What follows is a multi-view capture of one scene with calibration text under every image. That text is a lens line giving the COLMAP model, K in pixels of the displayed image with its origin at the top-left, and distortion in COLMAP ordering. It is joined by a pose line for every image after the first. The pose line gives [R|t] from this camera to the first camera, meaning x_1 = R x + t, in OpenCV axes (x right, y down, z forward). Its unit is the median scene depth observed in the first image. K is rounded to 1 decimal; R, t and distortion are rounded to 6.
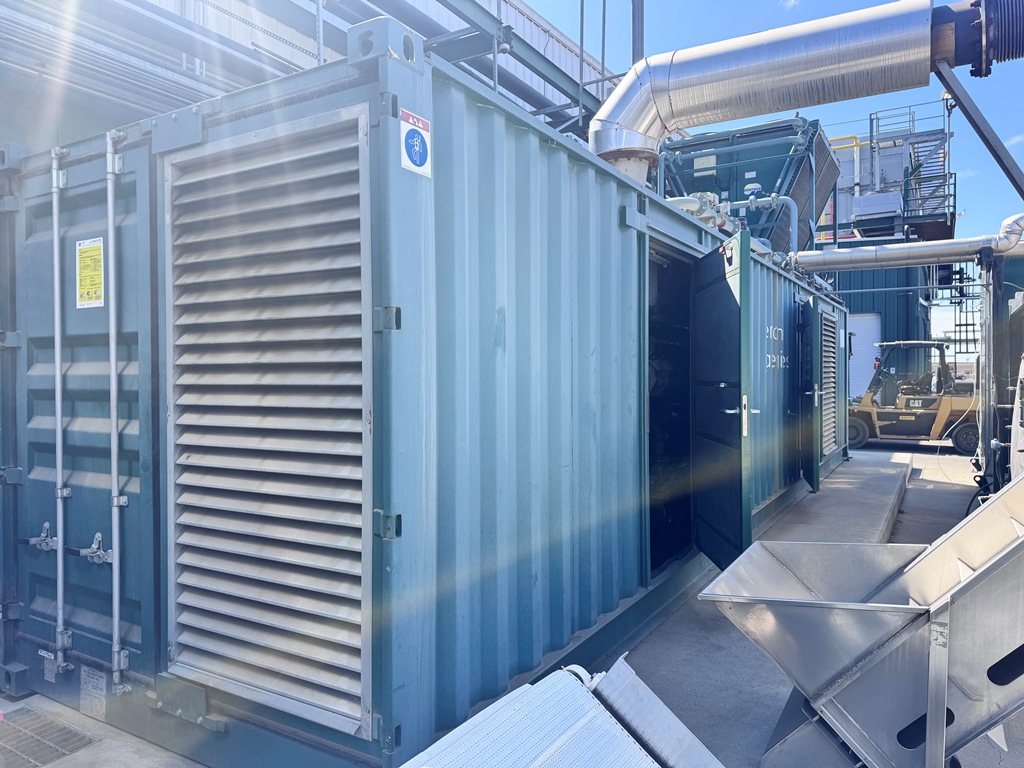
lens RADIAL K [[724.5, 0, 512.0], [0, 724.5, 384.0], [0, 0, 1]] dist [0.007454, -0.005449]
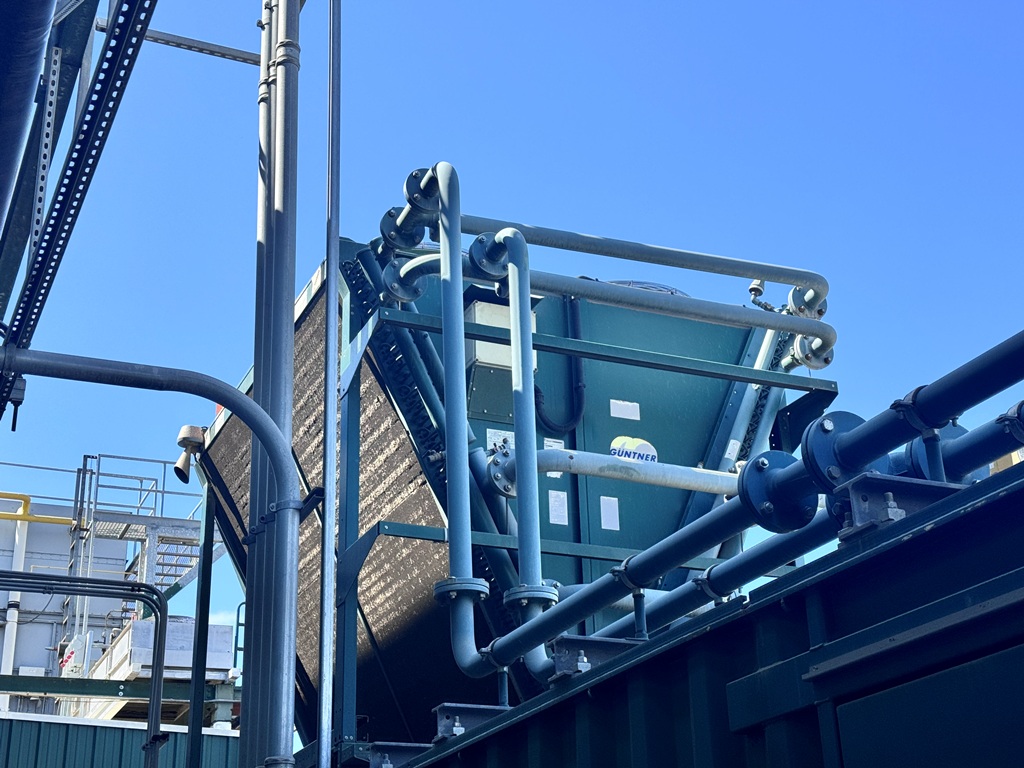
lens RADIAL K [[1524.2, 0, 512.0], [0, 1524.2, 384.0], [0, 0, 1]] dist [0.086292, -0.026165]
pose [[0.581949, 0.313675, 0.750295, -0.651697], [0.038332, 0.911011, -0.410596, -0.100515], [-0.812321, 0.267707, 0.518138, 2.305118]]
